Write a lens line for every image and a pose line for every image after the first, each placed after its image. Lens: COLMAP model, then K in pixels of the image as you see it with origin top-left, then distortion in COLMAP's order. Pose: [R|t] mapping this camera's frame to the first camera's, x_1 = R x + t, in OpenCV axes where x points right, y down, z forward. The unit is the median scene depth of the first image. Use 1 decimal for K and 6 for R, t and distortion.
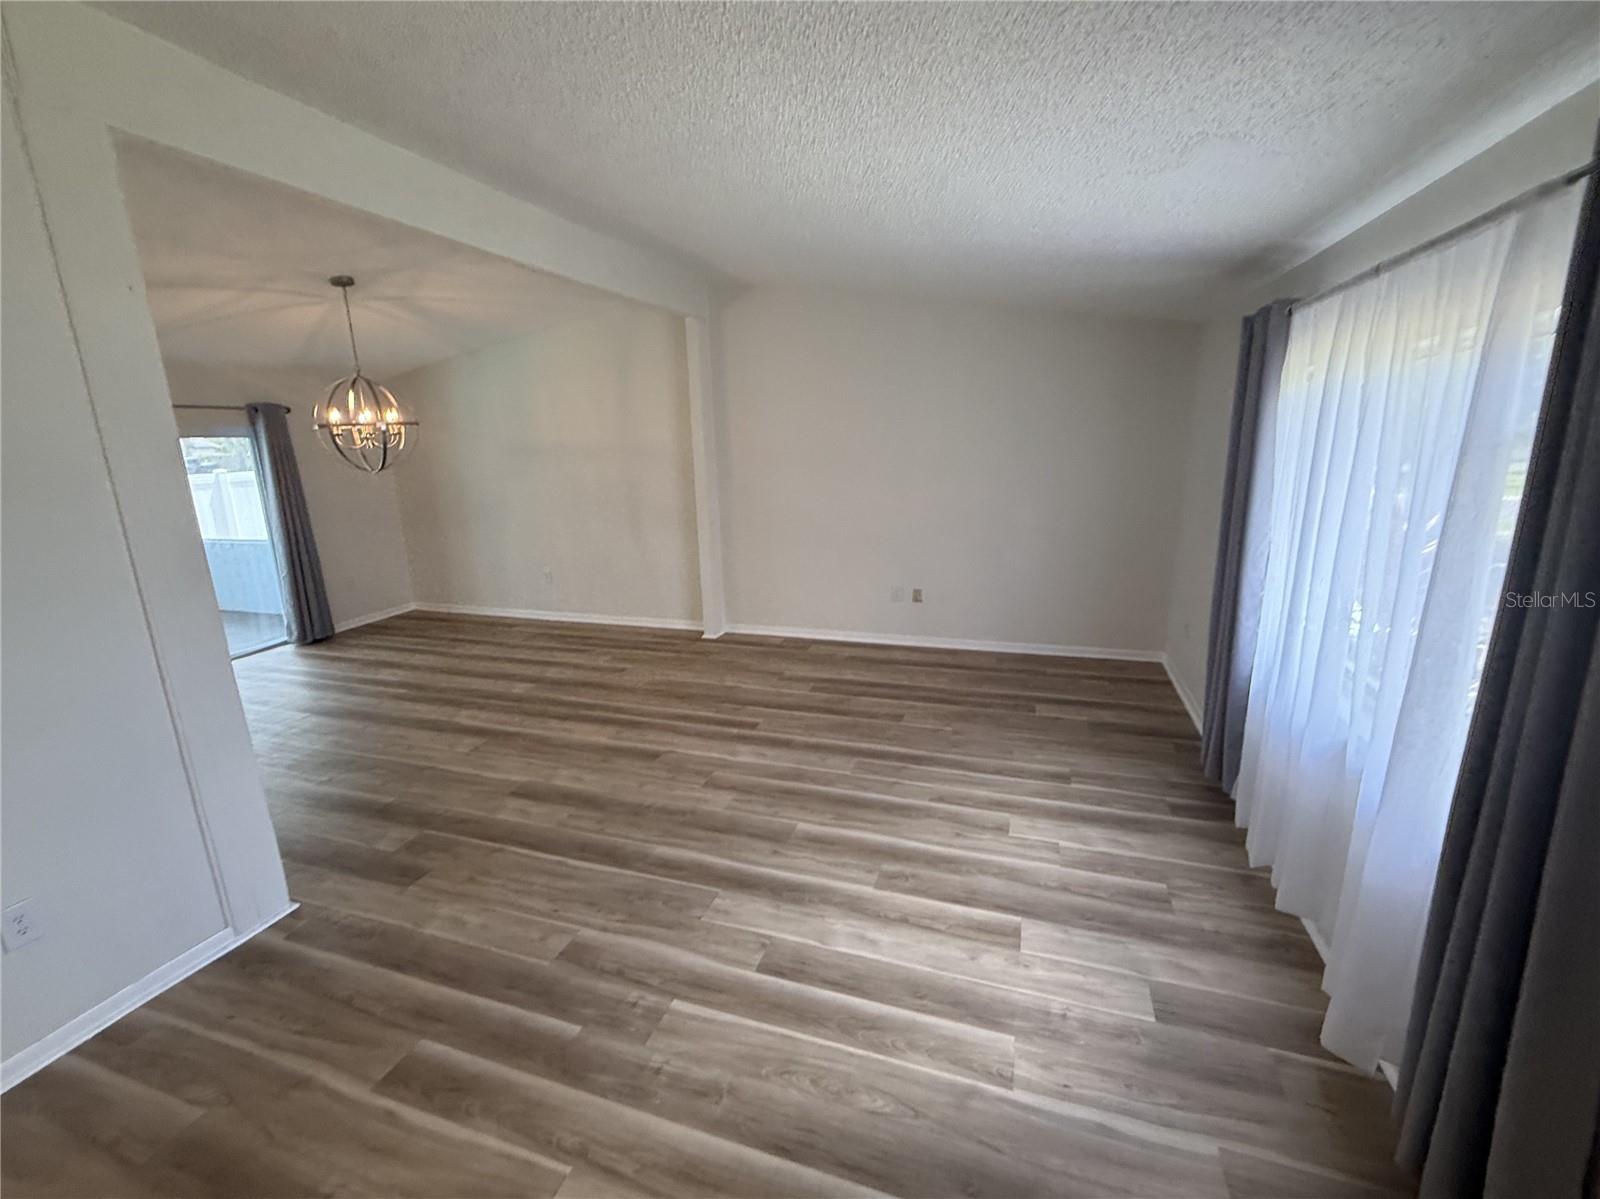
lens RADIAL K [[685.0, 0, 800.0], [0, 685.0, 599.5], [0, 0, 1]] dist [-0.000481, 0.000092]
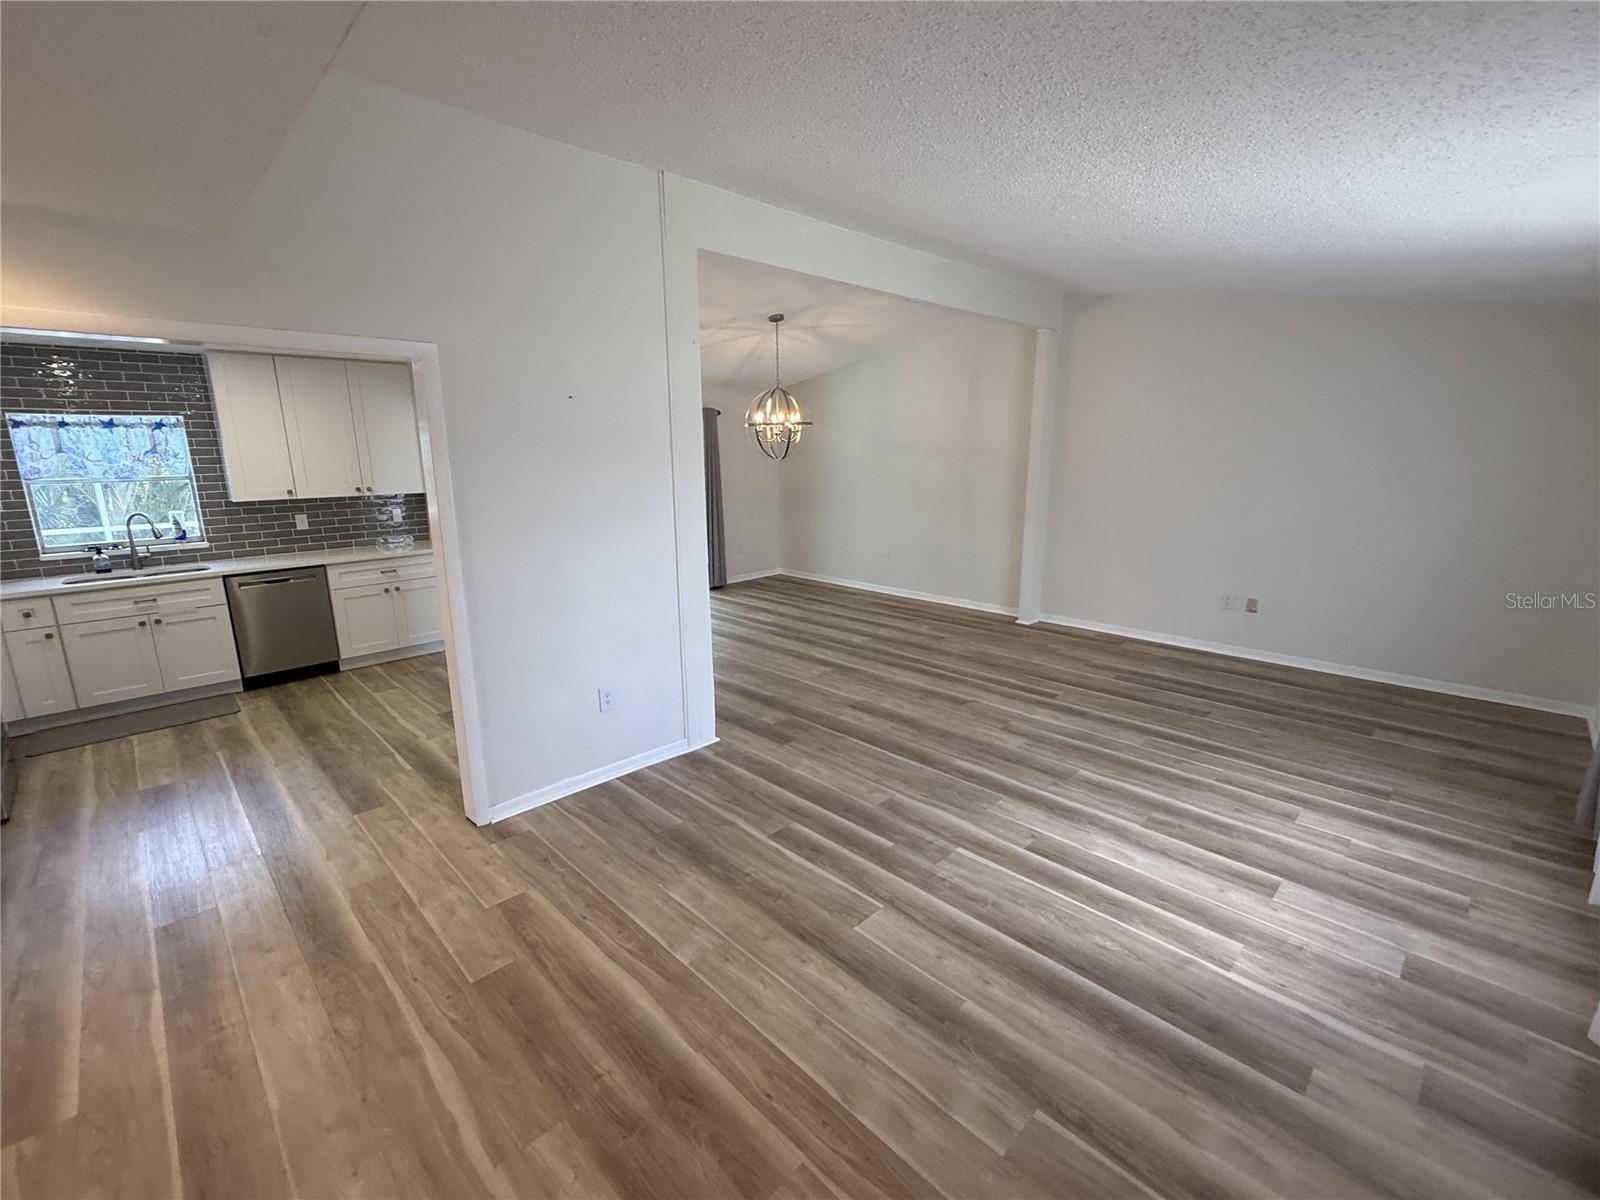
lens RADIAL K [[697.0, 0, 800.0], [0, 697.0, 600.0], [0, 0, 1]] dist [-0.001807, -0.000262]
pose [[0.893111, 0.115640, -0.434718, 0.049706], [-0.118363, 0.992750, 0.020910, 0.068781], [0.433984, 0.032780, 0.900324, -0.256183]]
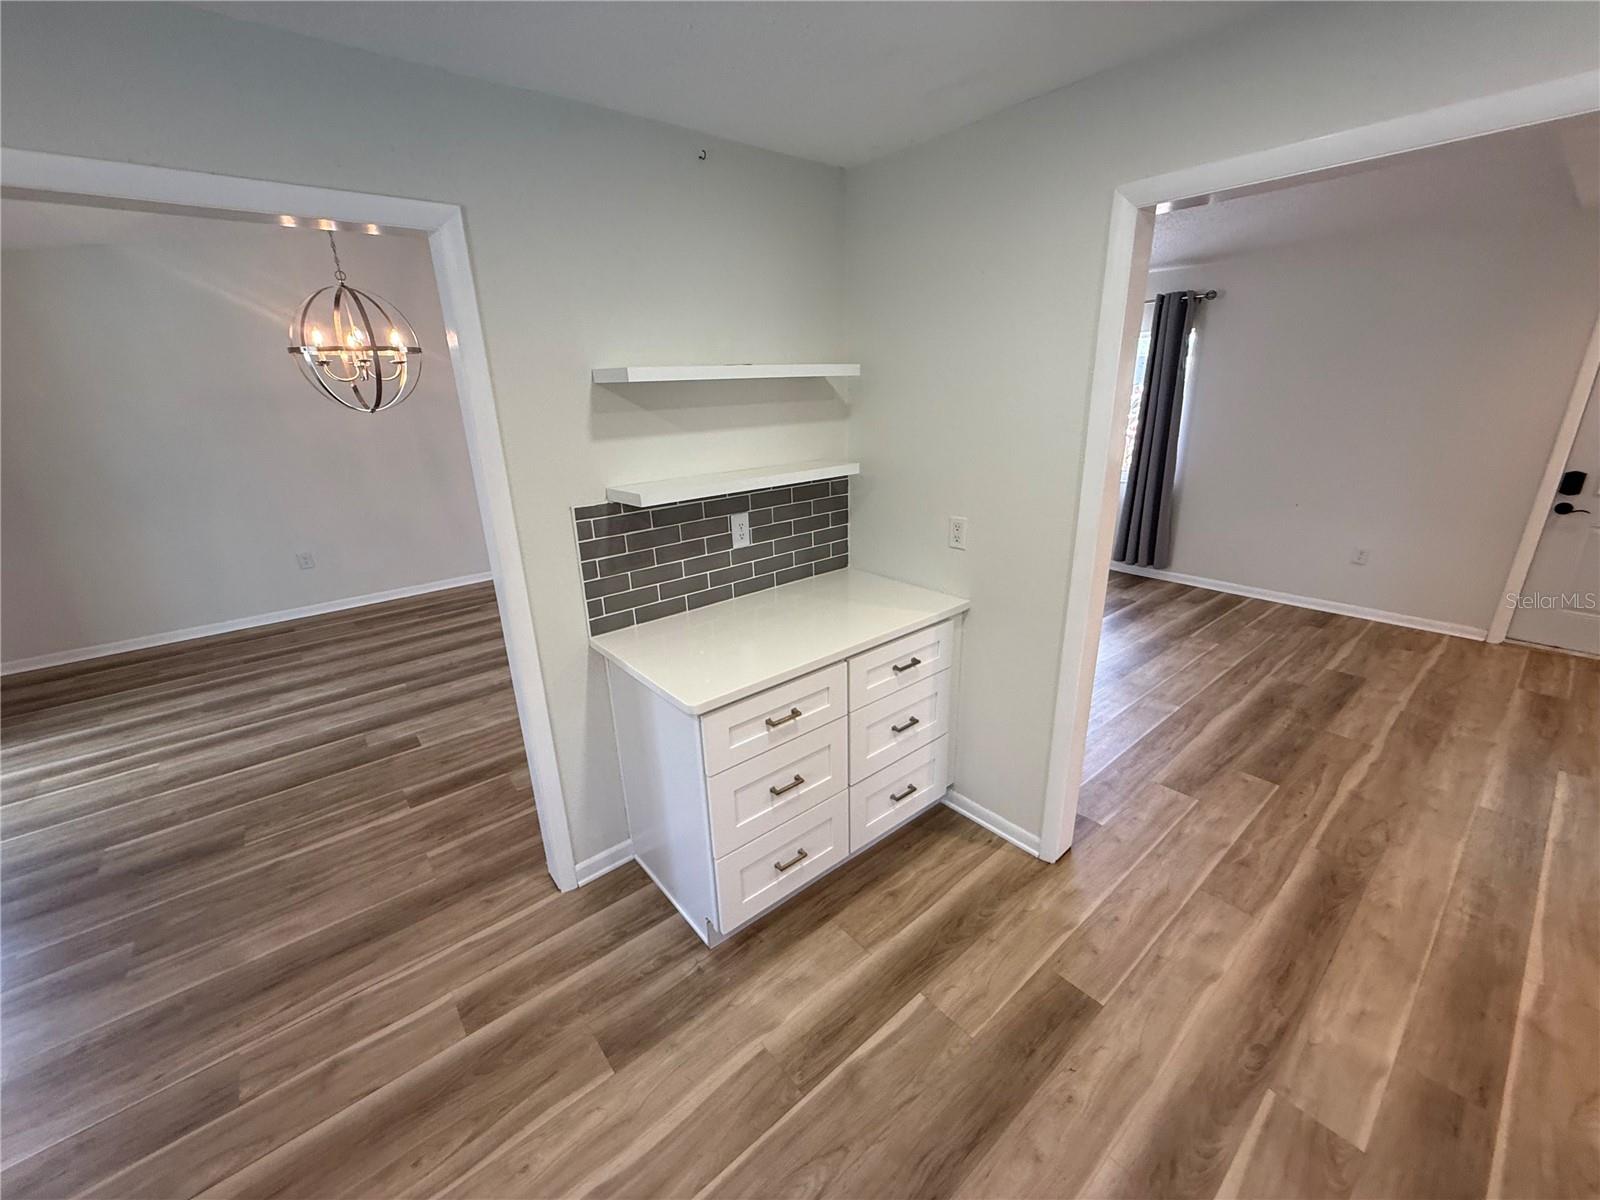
lens RADIAL K [[640.0, 0, 794.2], [0, 640.0, 601.1], [0, 0, 1]] dist [-0.000645, 0.000490]
pose [[0.527106, -0.265387, 0.807297, -1.374908], [0.211513, 0.961061, 0.177832, -0.001317], [-0.823056, 0.077017, 0.562714, 0.252531]]
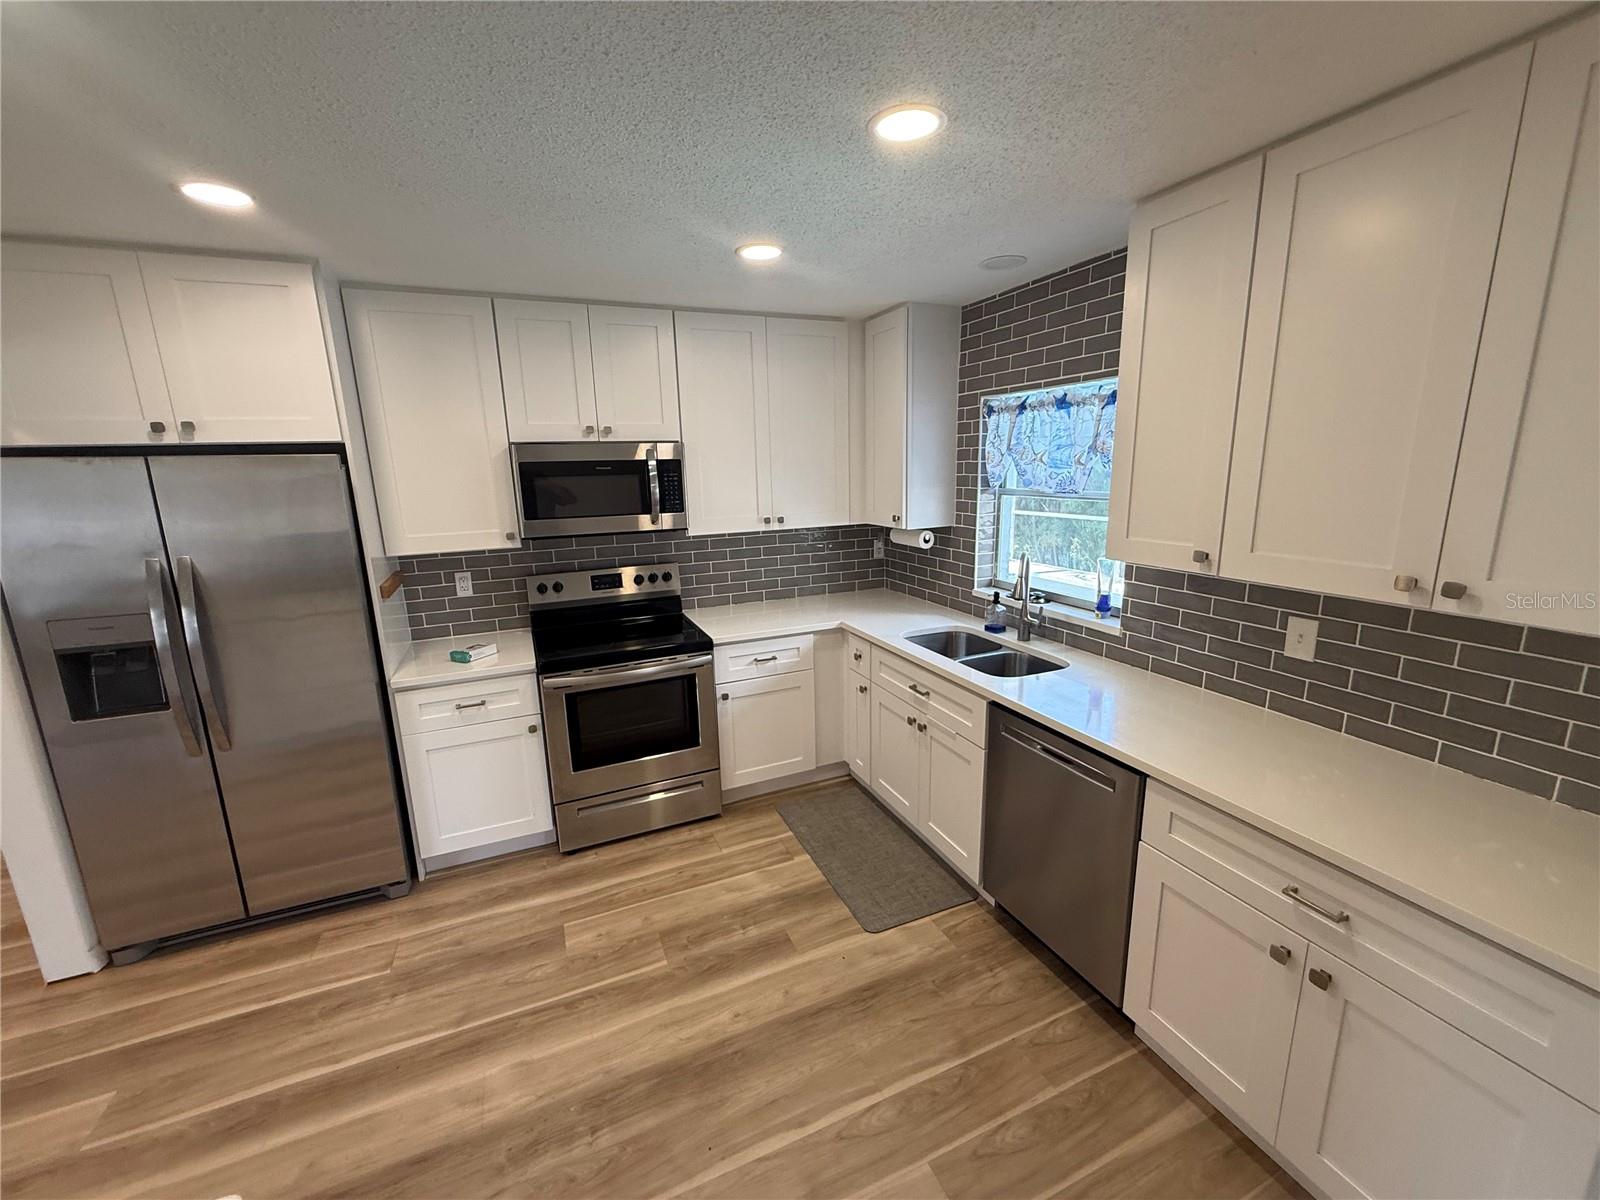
lens RADIAL K [[637.3, 0, 795.0], [0, 637.3, 600.8], [0, 0, 1]] dist [-0.000492, 0.000319]
pose [[-0.746137, 0.188091, -0.638671, -1.087417], [-0.107261, 0.912777, 0.394124, -0.140742], [0.657095, 0.362575, -0.660882, 0.783905]]
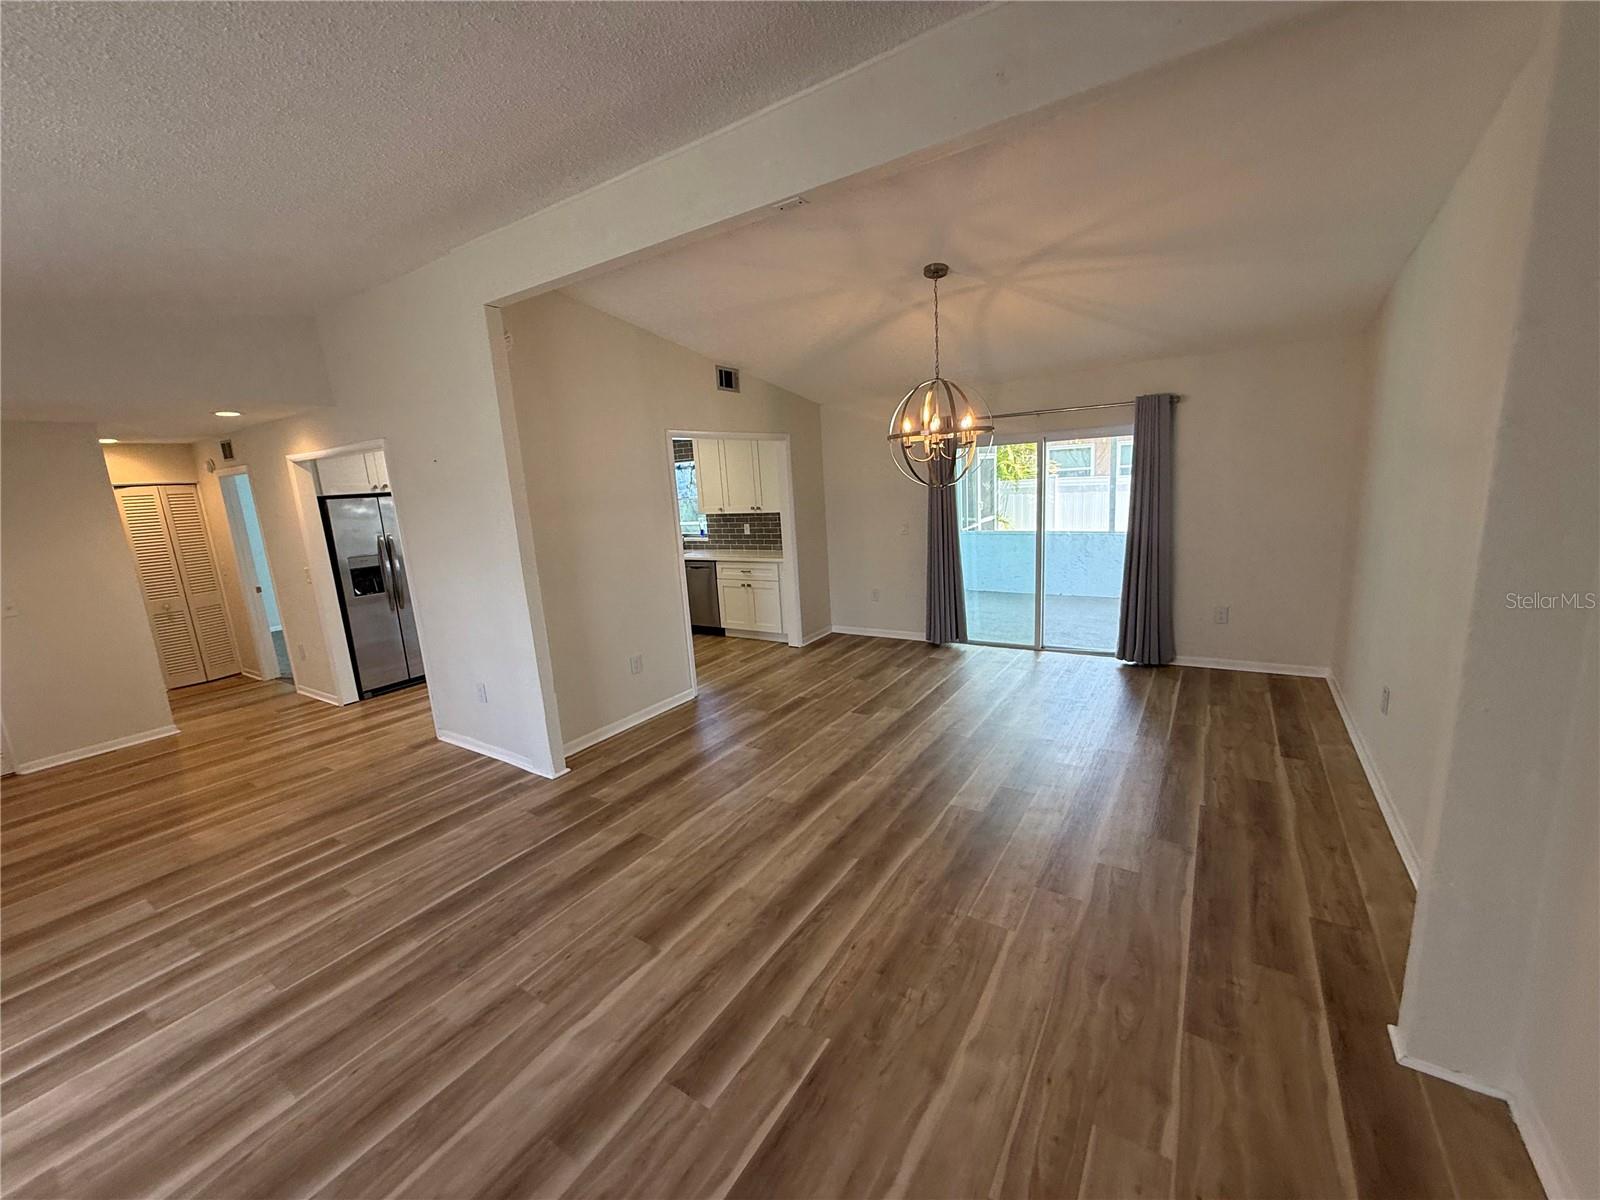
lens RADIAL K [[637.3, 0, 795.0], [0, 637.3, 600.8], [0, 0, 1]] dist [-0.000492, 0.000319]
pose [[-0.251356, 0.227808, -0.940704, 0.314402], [-0.157035, 0.949432, 0.271882, -0.328013], [0.955071, 0.216063, -0.202871, 1.374115]]
